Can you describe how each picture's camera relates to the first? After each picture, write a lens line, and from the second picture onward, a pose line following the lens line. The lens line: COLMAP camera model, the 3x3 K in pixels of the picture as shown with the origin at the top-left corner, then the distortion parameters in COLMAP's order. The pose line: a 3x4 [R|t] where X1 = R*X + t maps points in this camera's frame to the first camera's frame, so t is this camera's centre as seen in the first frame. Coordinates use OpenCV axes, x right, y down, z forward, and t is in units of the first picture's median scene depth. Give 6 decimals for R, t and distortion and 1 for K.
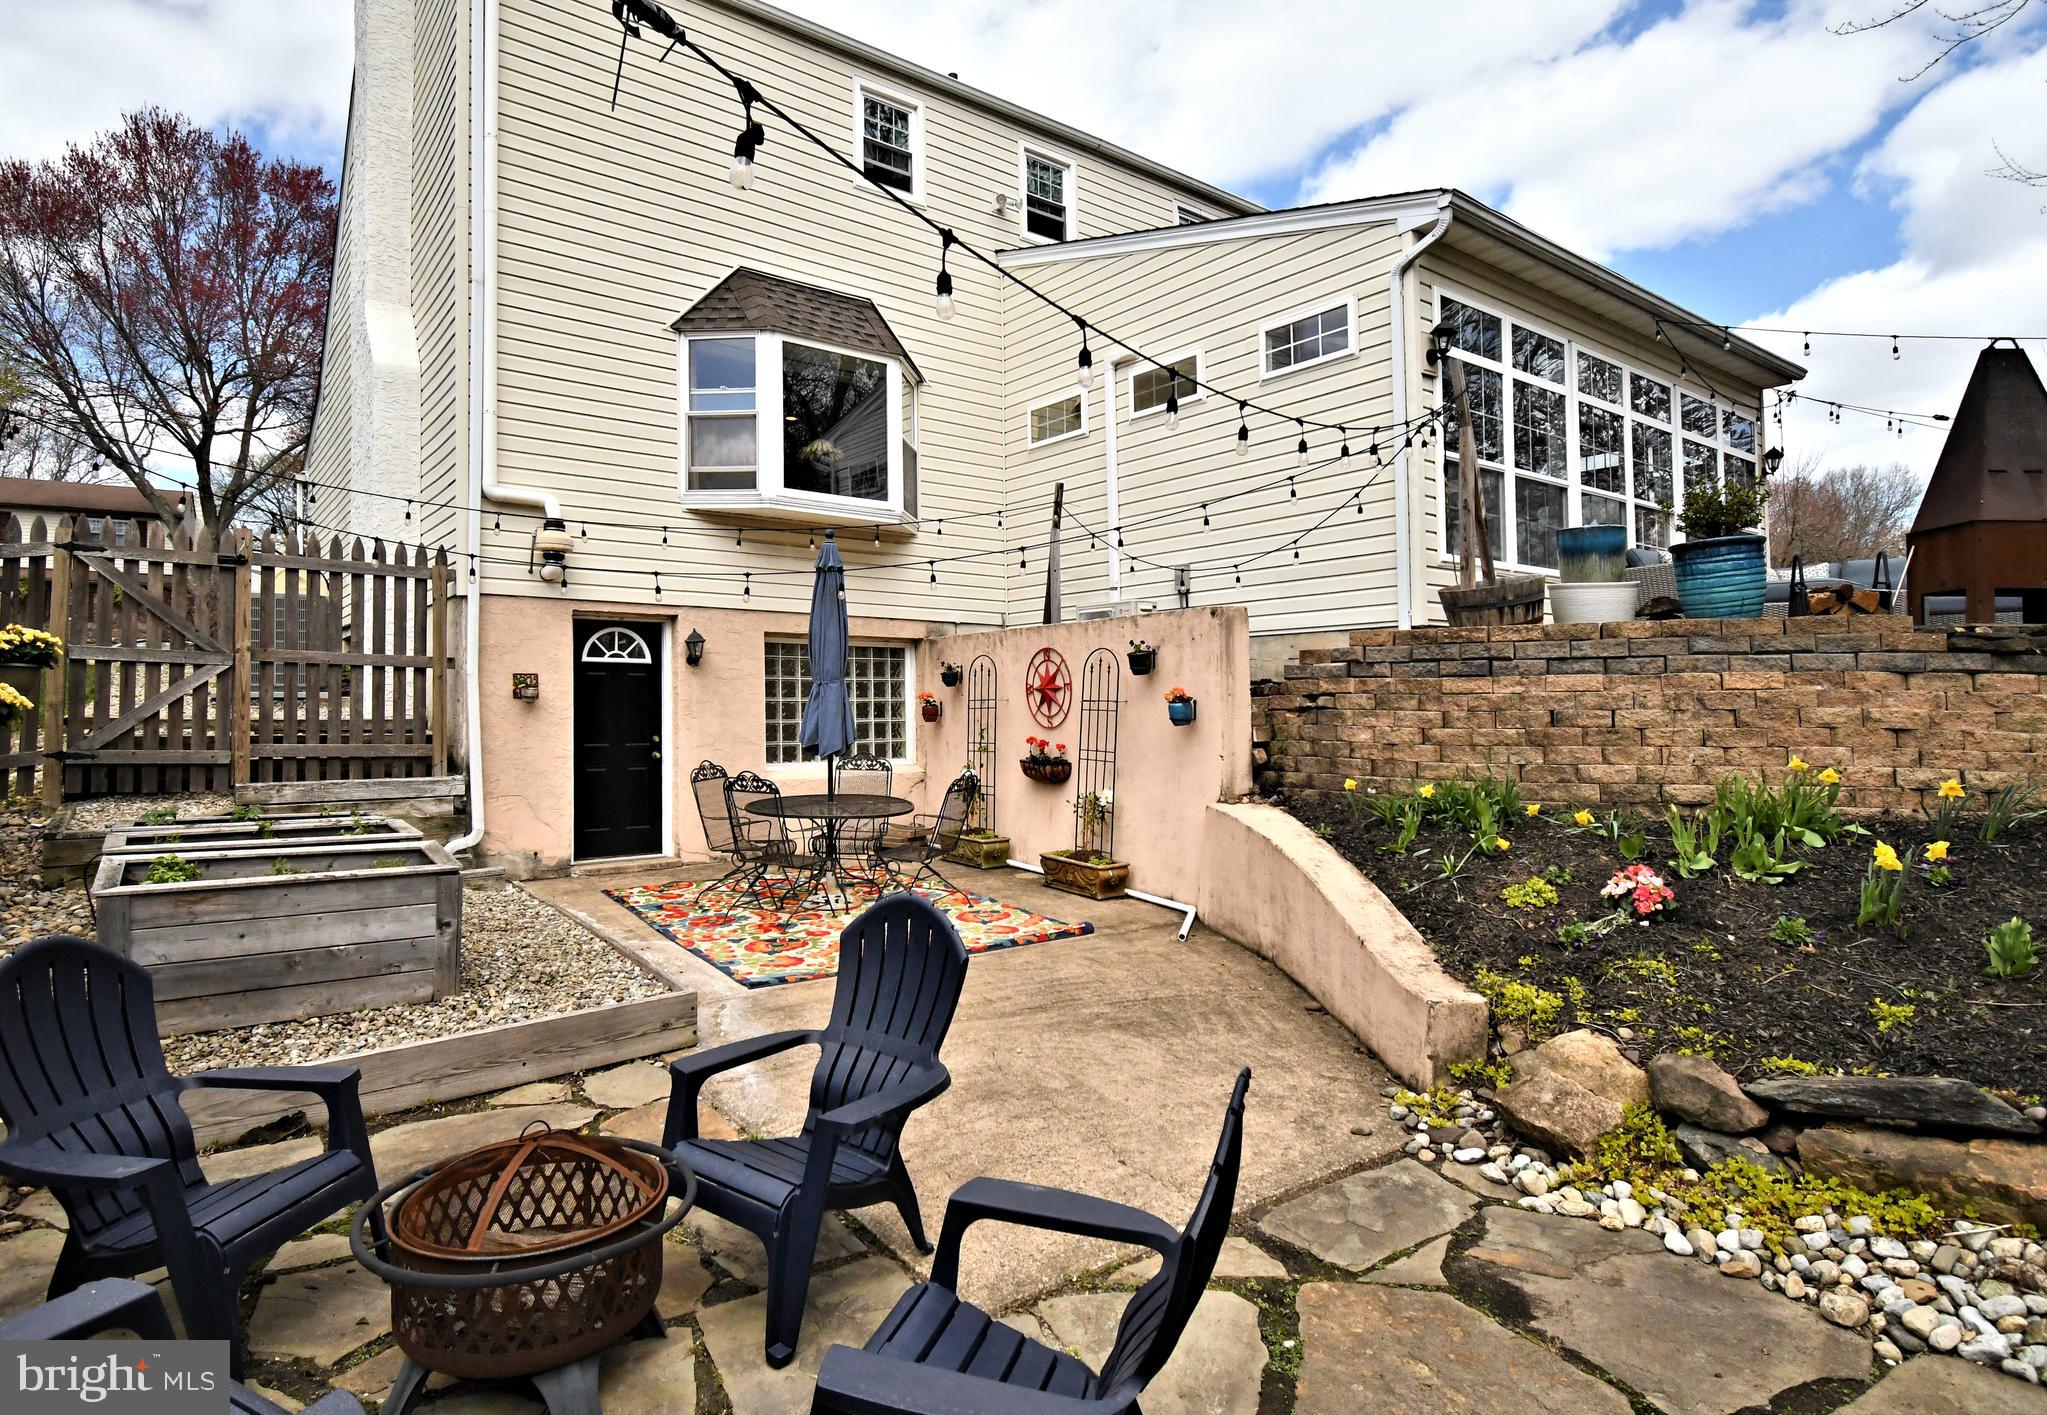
lens RADIAL K [[1142.2, 0, 1023.5], [0, 1142.2, 707.5], [0, 0, 1]] dist [0.024411, -0.033280]
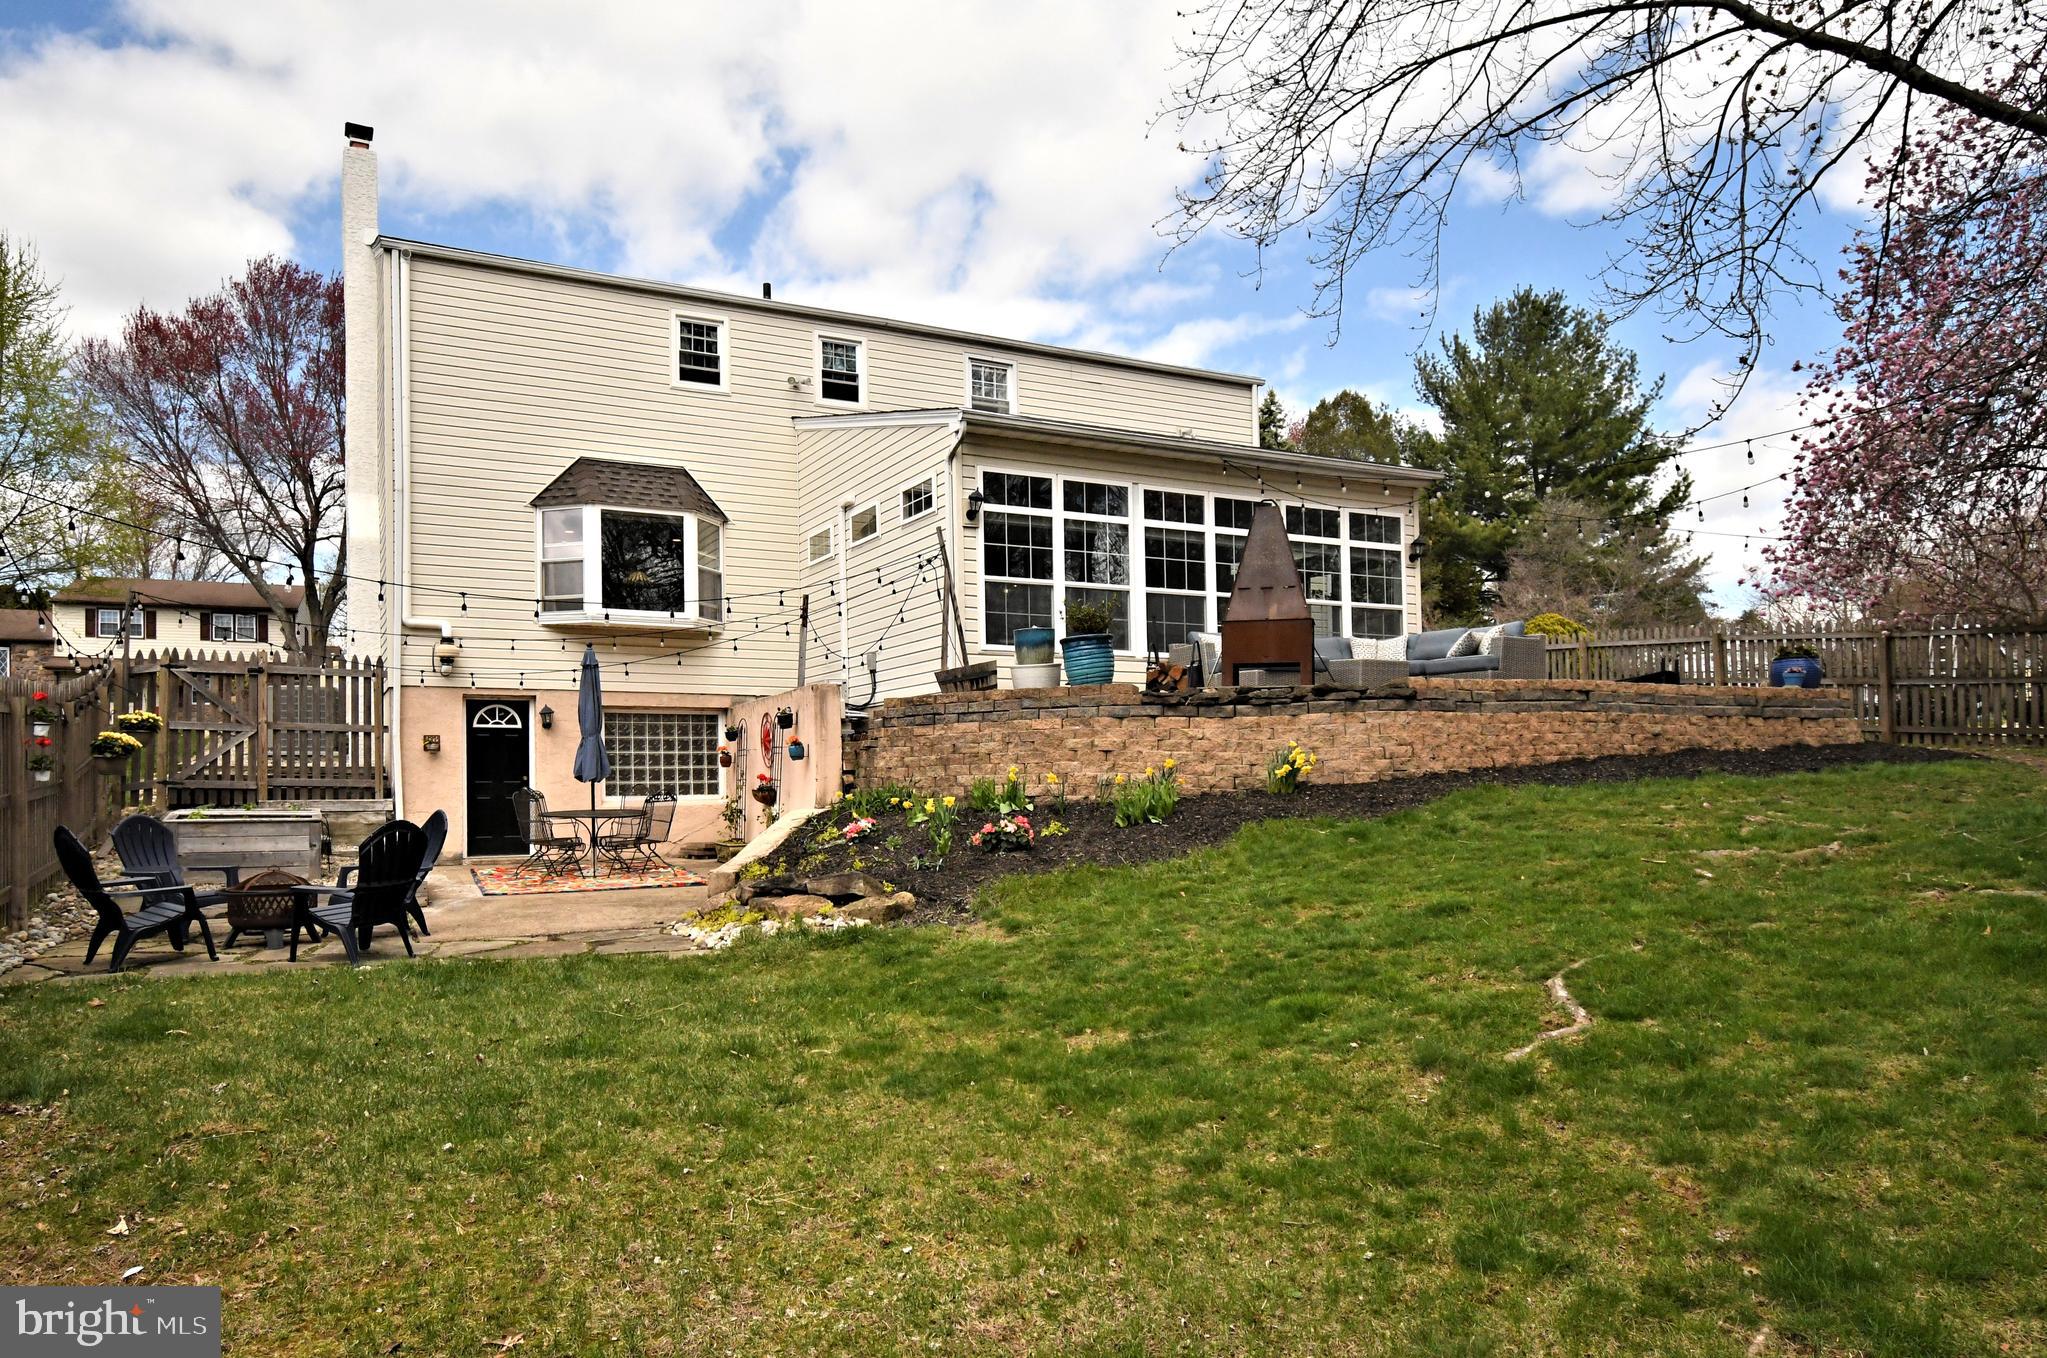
lens RADIAL K [[1364.0, 0, 1023.8], [0, 1364.0, 802.4], [0, 0, 1]] dist [-0.000256, 0.000157]
pose [[0.985958, -0.007988, -0.166801, 0.649696], [0.009784, 0.999903, 0.009947, 0.049622], [0.166706, -0.011440, 0.985940, -0.684150]]
